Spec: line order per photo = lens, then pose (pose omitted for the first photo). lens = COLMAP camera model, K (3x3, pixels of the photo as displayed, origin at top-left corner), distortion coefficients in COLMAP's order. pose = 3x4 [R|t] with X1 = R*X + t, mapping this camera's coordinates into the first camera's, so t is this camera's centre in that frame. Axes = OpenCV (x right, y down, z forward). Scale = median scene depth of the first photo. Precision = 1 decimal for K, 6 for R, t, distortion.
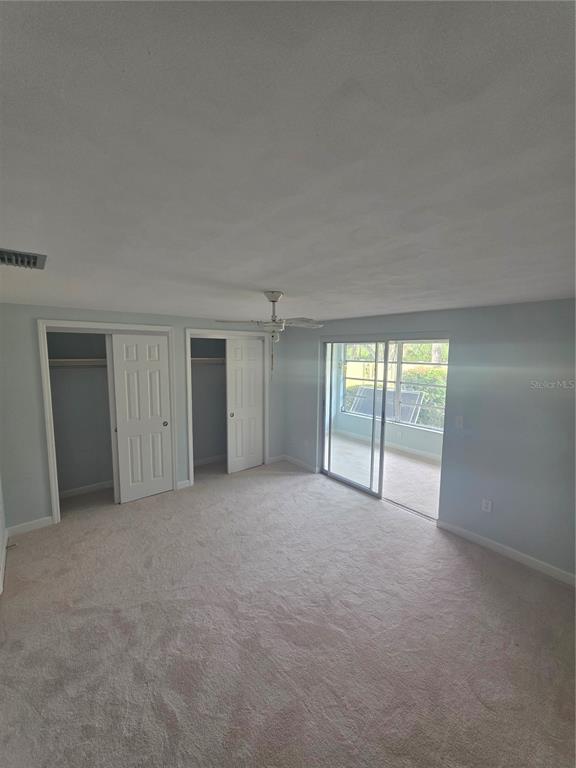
lens RADIAL K [[305.1, 0, 288.0], [0, 305.1, 384.0], [0, 0, 1]] dist [0.001685, 0.000184]
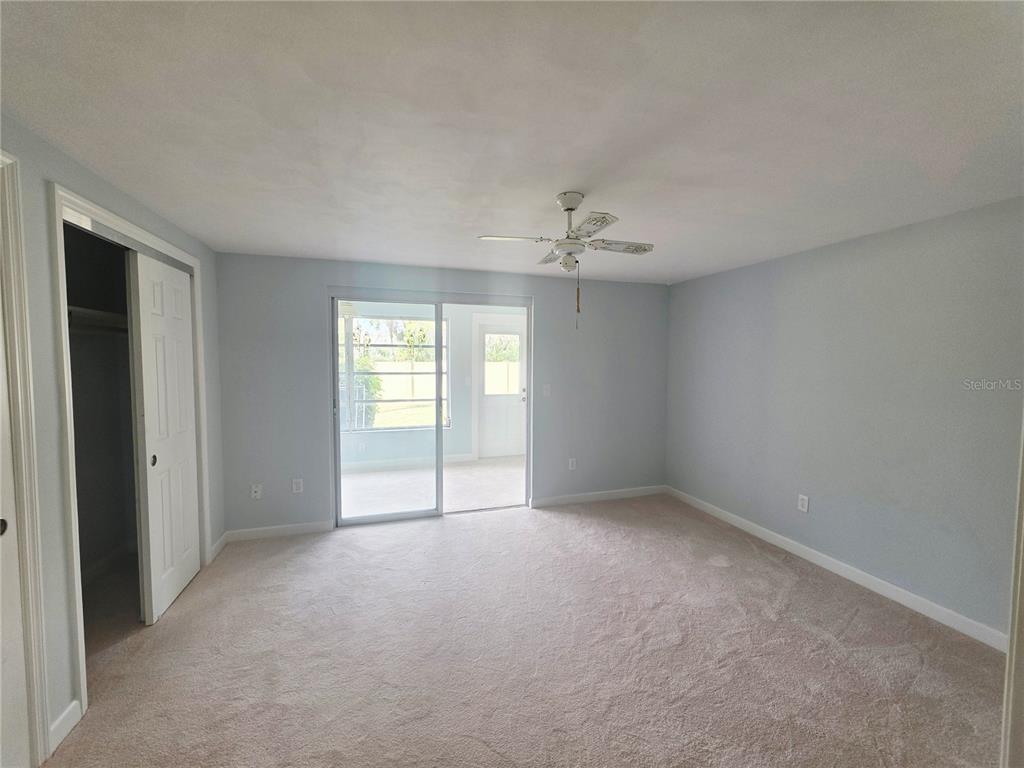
lens RADIAL K [[406.8, 0, 512.0], [0, 406.8, 384.0], [0, 0, 1]] dist [0.001685, 0.000184]
pose [[0.387843, -0.067605, 0.919243, -0.519580], [0.097918, 0.994685, 0.031841, 0.037497], [-0.916510, 0.077661, 0.392402, 0.440335]]
